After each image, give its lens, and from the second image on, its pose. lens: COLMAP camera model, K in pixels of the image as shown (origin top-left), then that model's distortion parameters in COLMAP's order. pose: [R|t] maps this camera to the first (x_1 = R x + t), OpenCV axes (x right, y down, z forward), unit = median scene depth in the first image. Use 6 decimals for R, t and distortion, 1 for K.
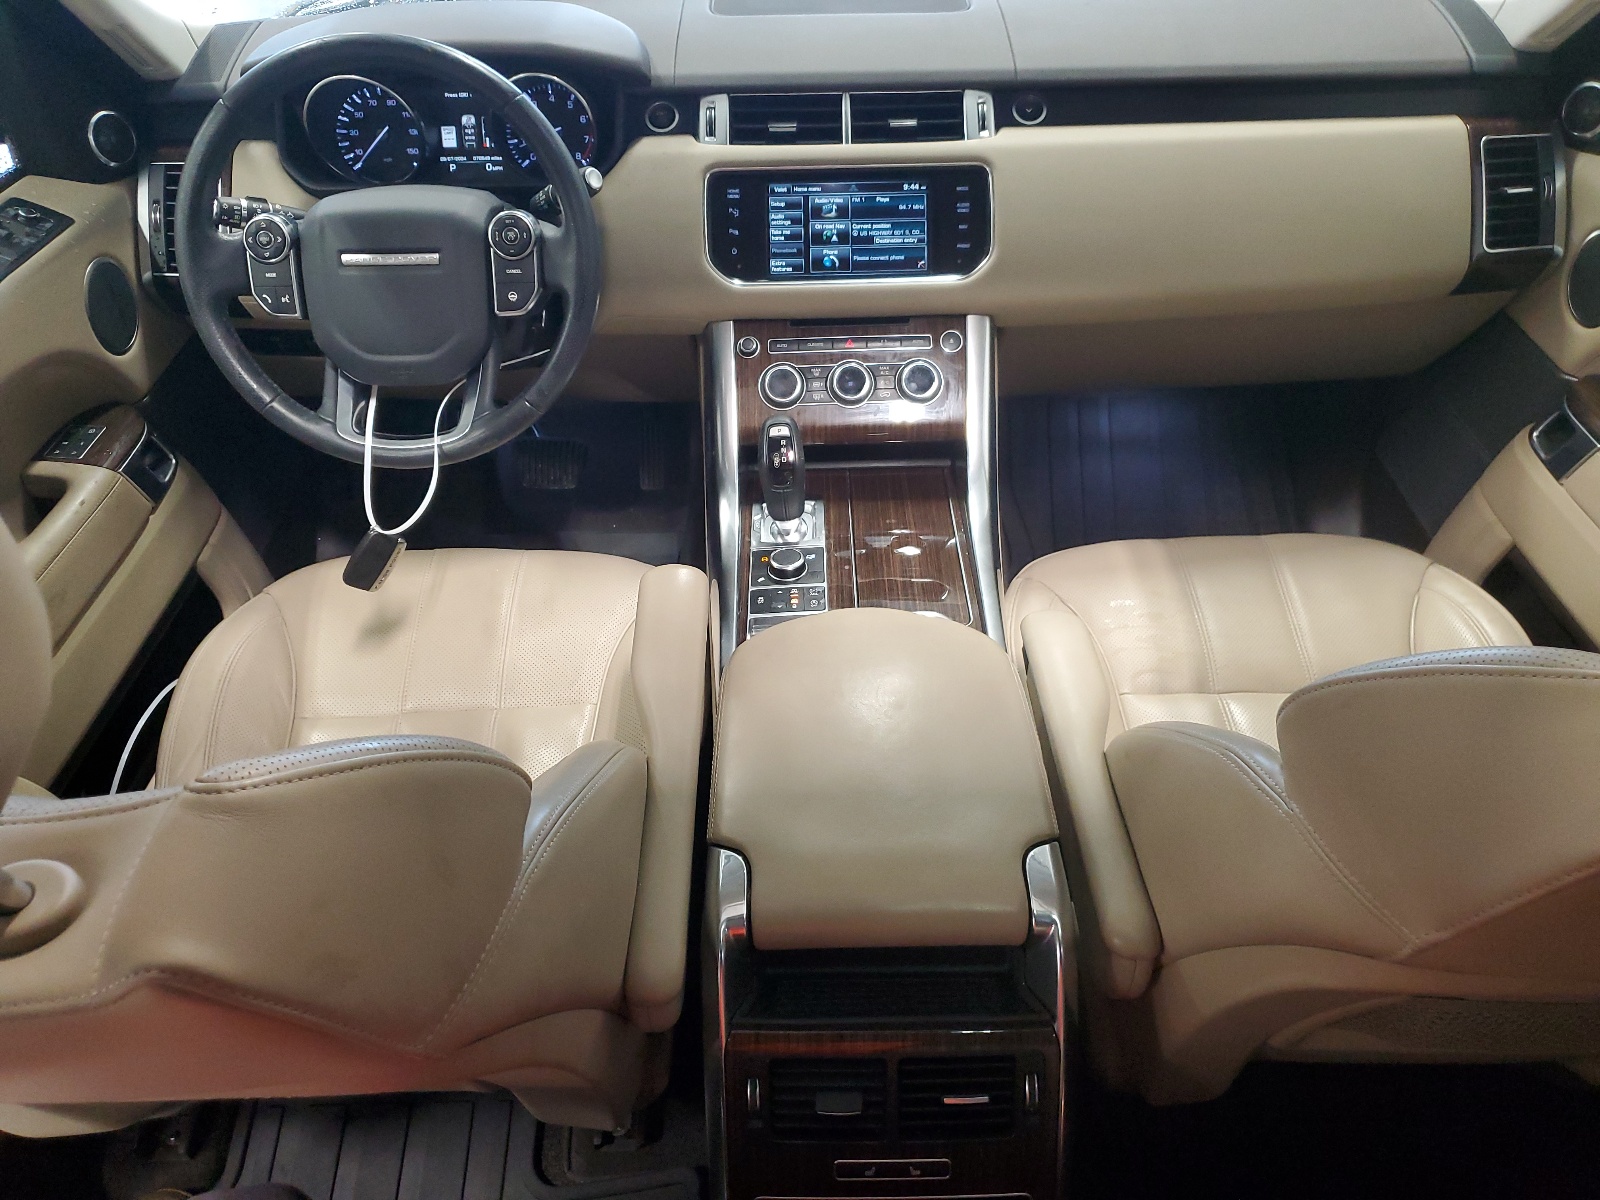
lens RADIAL K [[1222.5, 0, 801.0], [0, 1222.5, 598.0], [0, 0, 1]] dist [-0.009339, -0.003715]
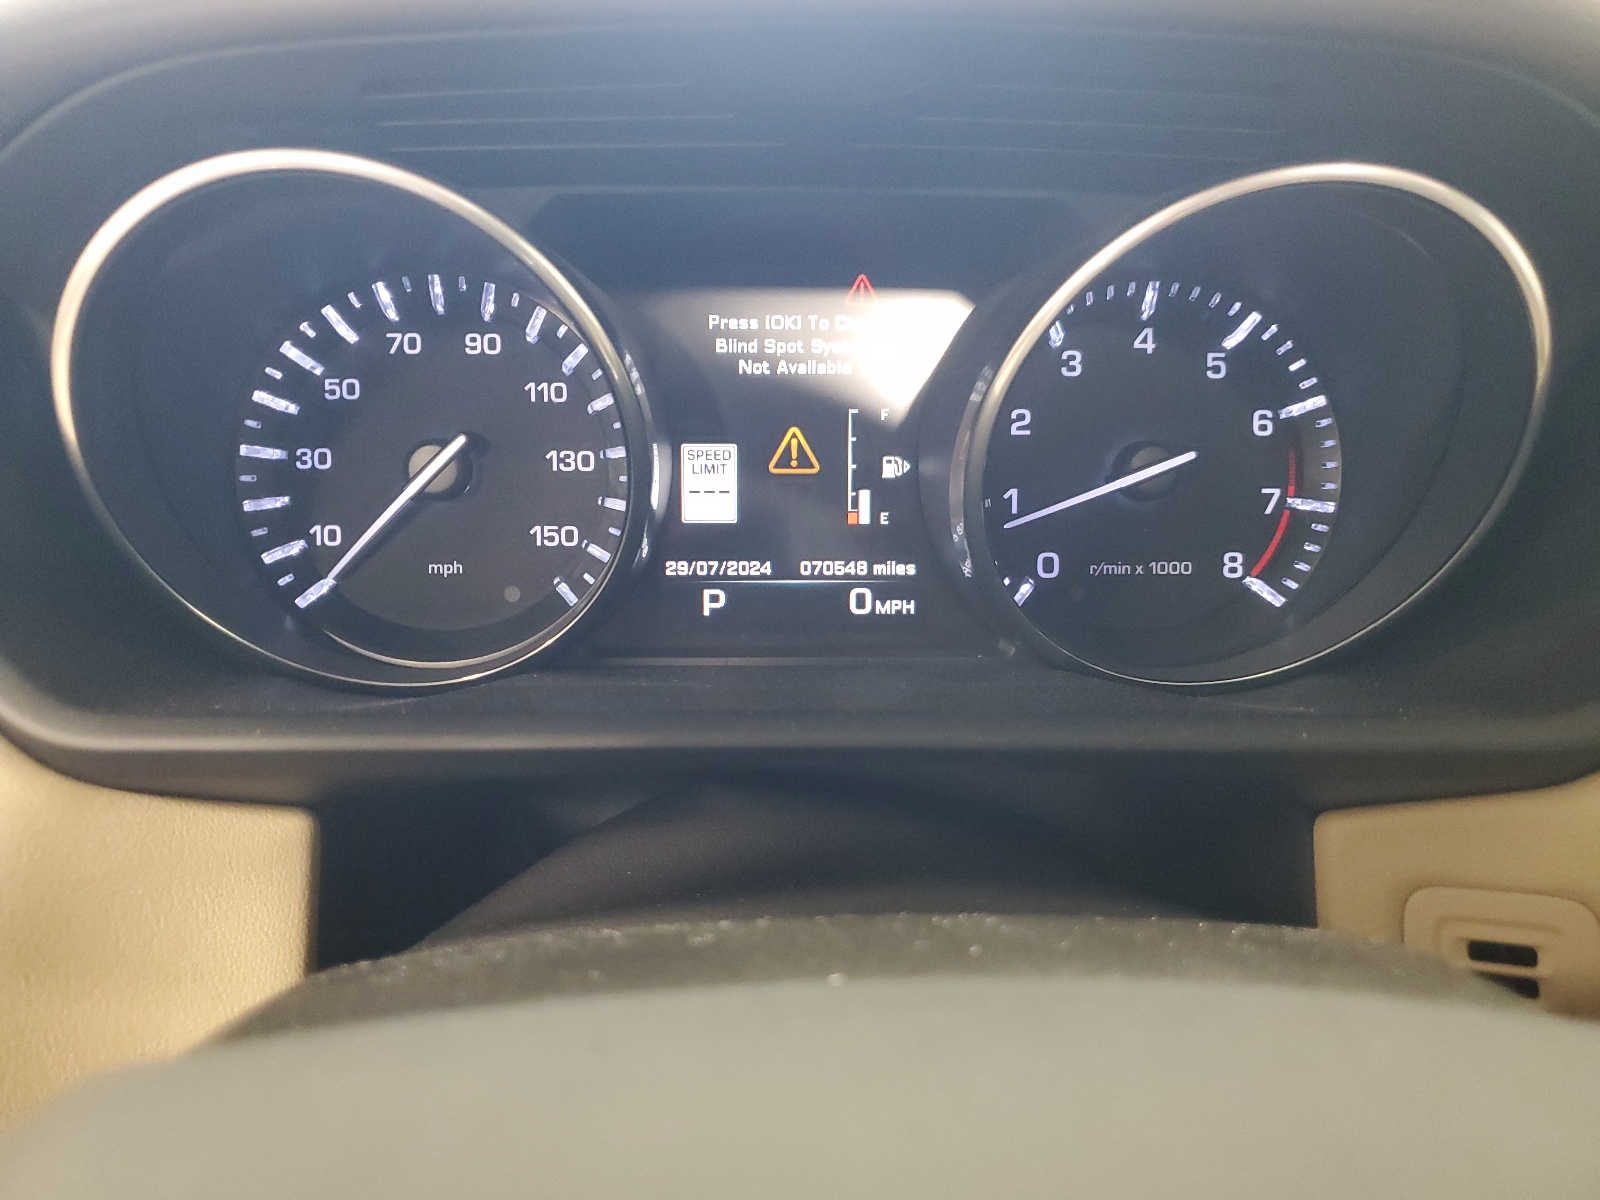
lens RADIAL K [[1222.5, 0, 798.1], [0, 1222.5, 600.9], [0, 0, 1]] dist [-0.009339, -0.003715]
pose [[0.999453, 0.011456, 0.031036, -0.278566], [-0.002395, 0.960718, -0.277514, -0.288455], [-0.032996, 0.277288, 0.960220, 0.773560]]
